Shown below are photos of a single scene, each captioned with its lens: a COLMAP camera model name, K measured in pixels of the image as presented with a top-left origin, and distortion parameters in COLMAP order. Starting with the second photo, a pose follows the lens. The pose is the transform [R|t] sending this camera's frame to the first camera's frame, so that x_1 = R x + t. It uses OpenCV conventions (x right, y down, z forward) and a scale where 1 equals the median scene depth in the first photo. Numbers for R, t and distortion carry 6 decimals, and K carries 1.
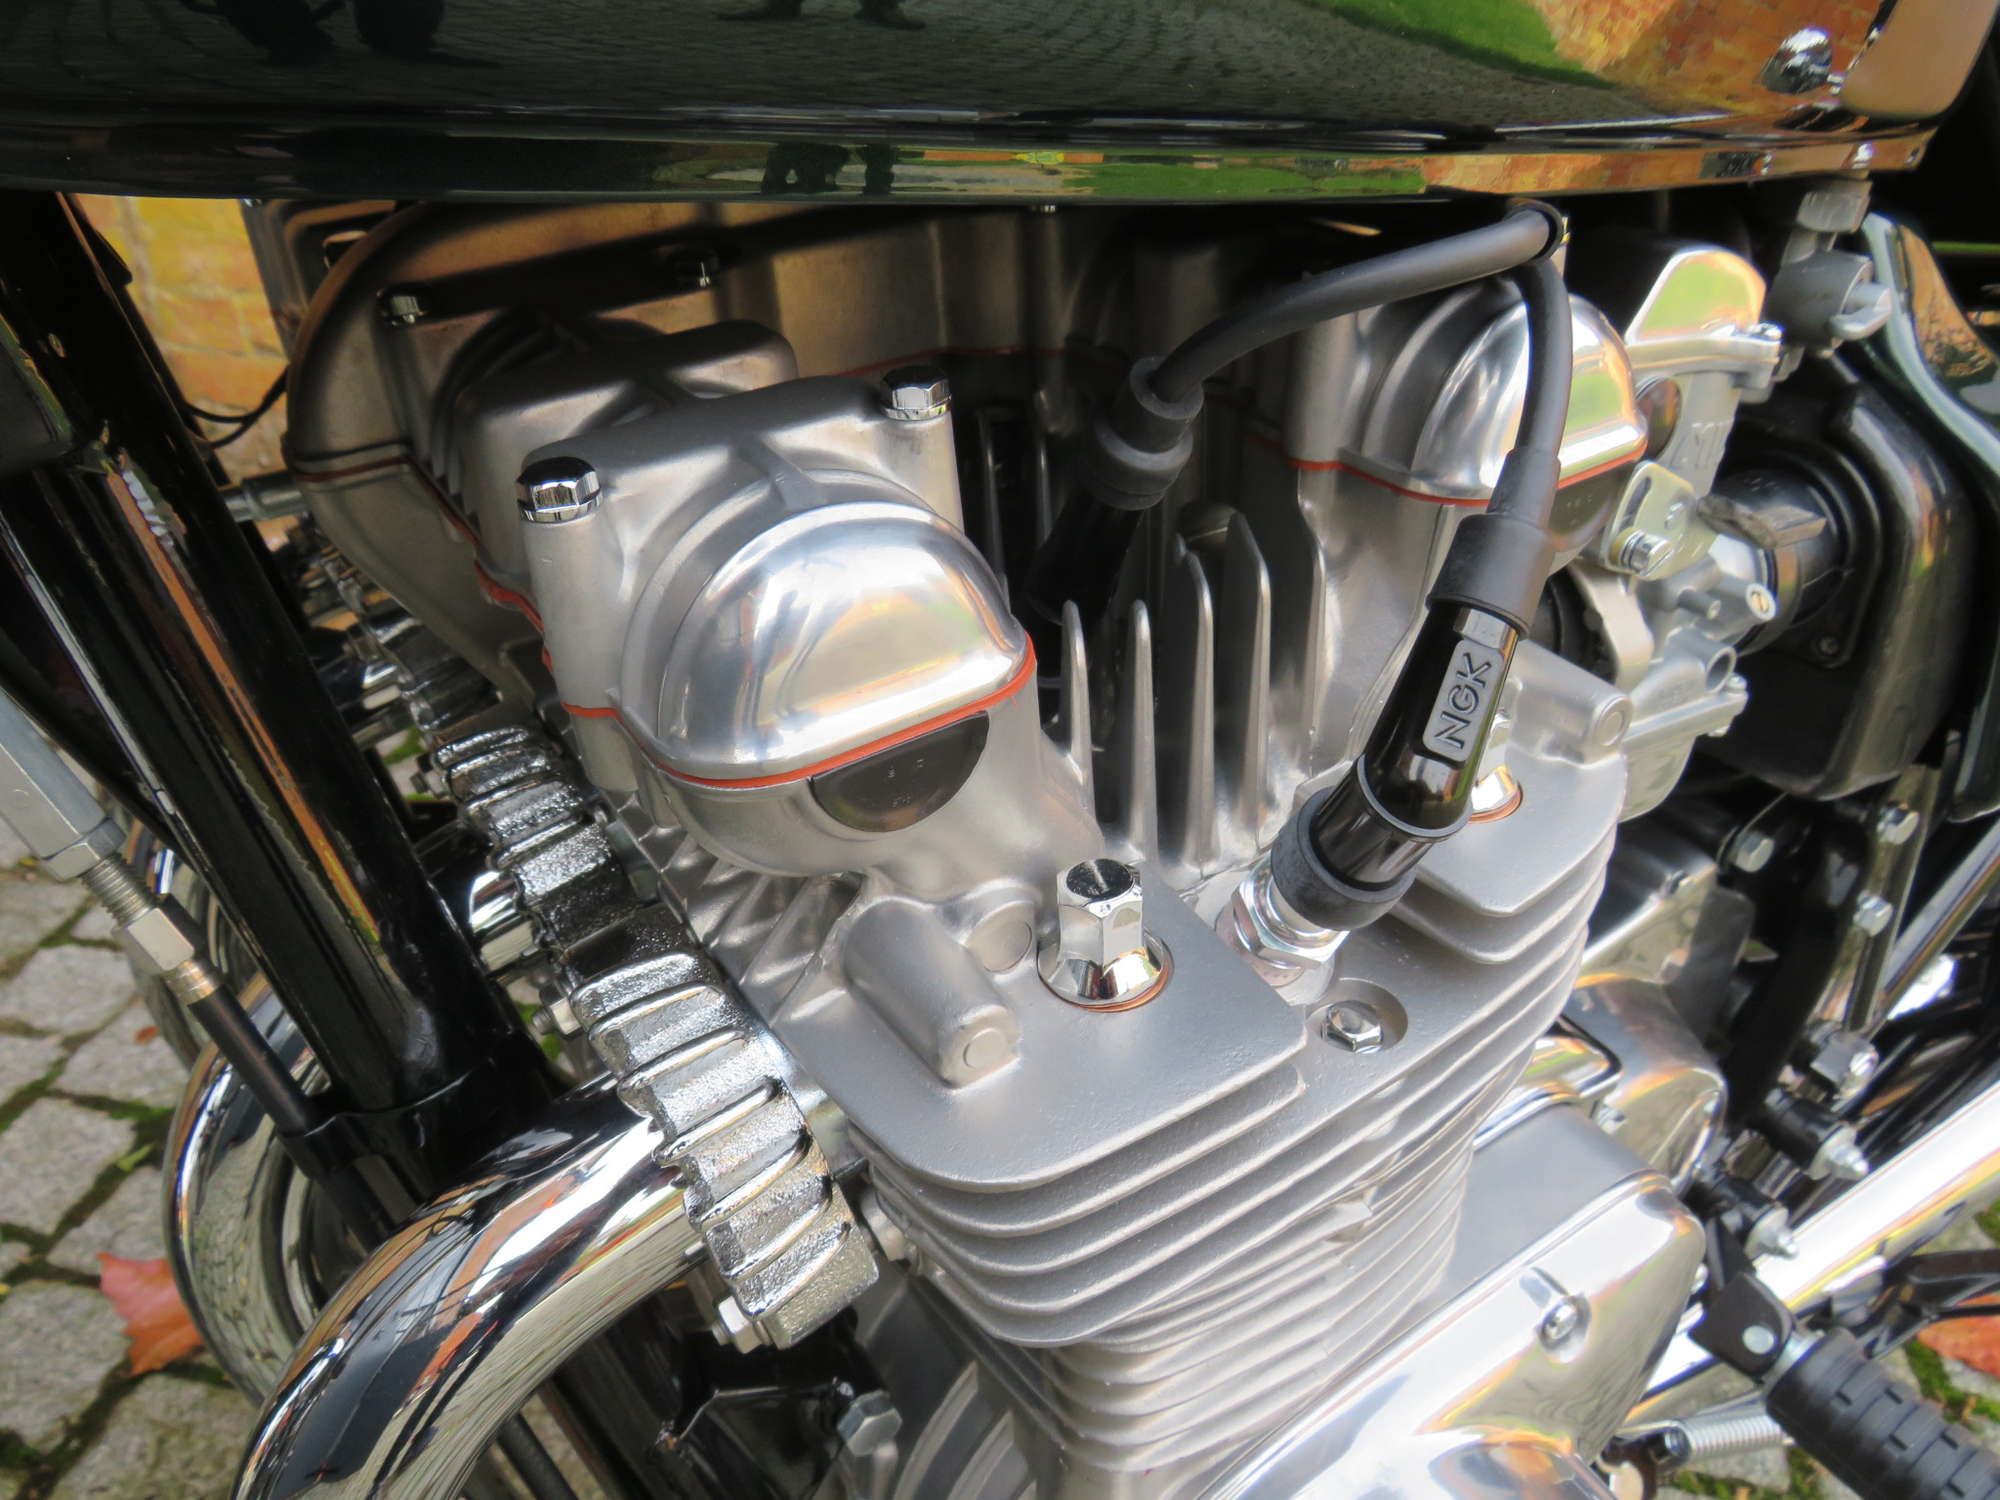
lens RADIAL K [[1412.0, 0, 1003.6], [0, 1412.0, 761.5], [0, 0, 1]] dist [-0.008914, 0.007116]
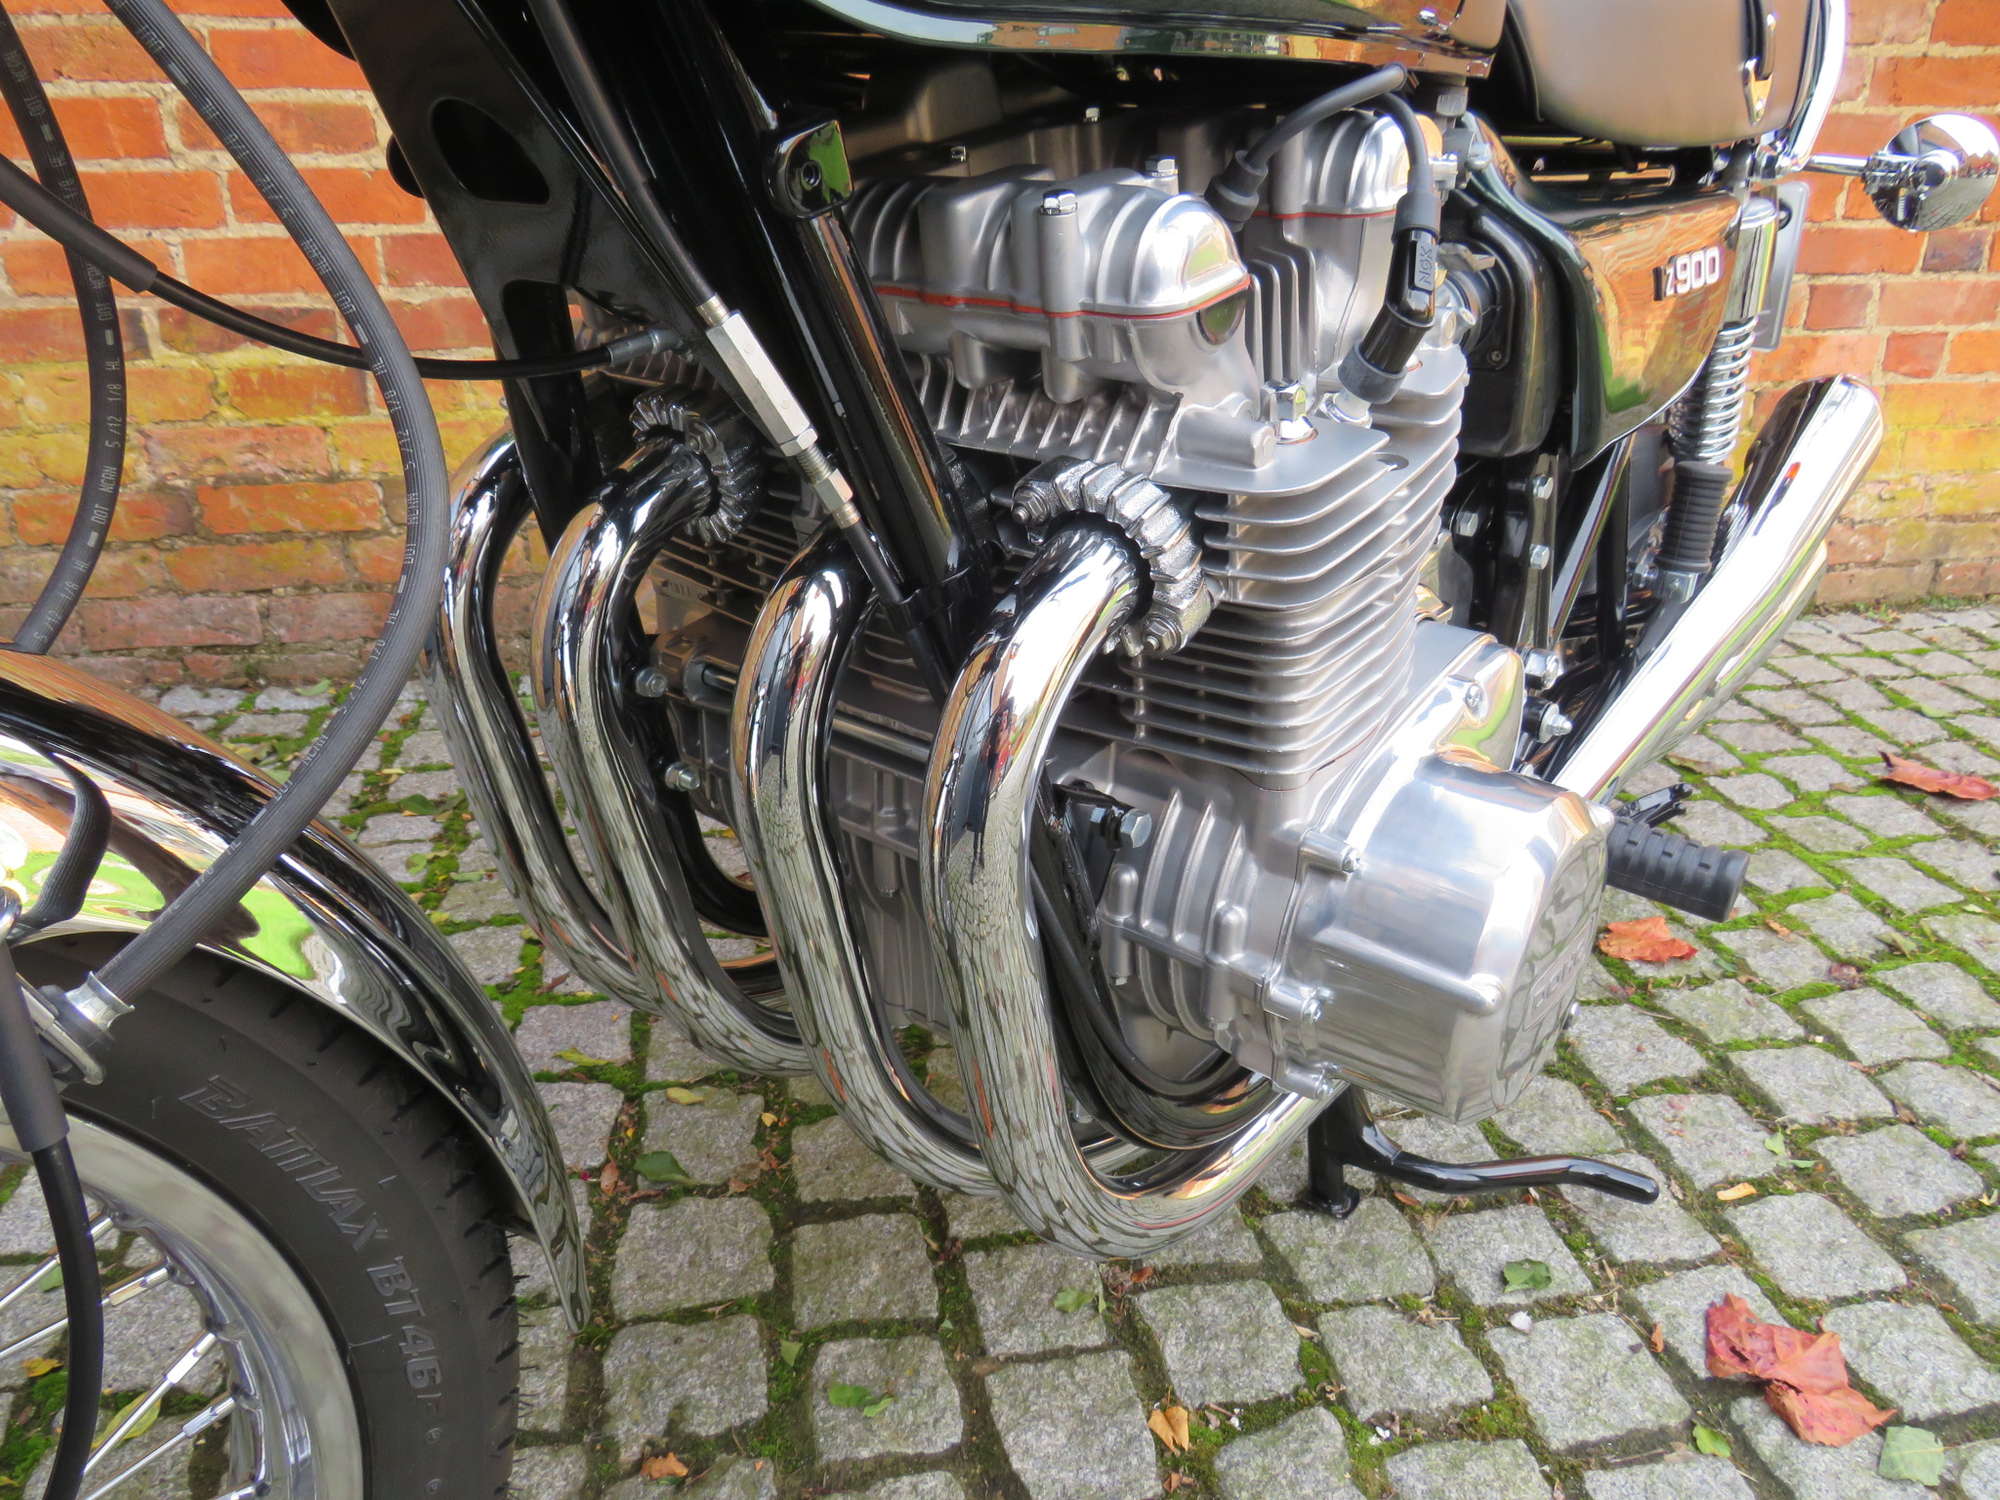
lens RADIAL K [[1415.2, 0, 1019.4], [0, 1415.2, 744.5], [0, 0, 1]] dist [-0.018127, 0.000810]
pose [[0.944193, -0.195334, 0.265225, -0.549642], [0.211700, 0.976733, -0.034298, 0.340540], [-0.252354, 0.088532, 0.963576, -0.501444]]
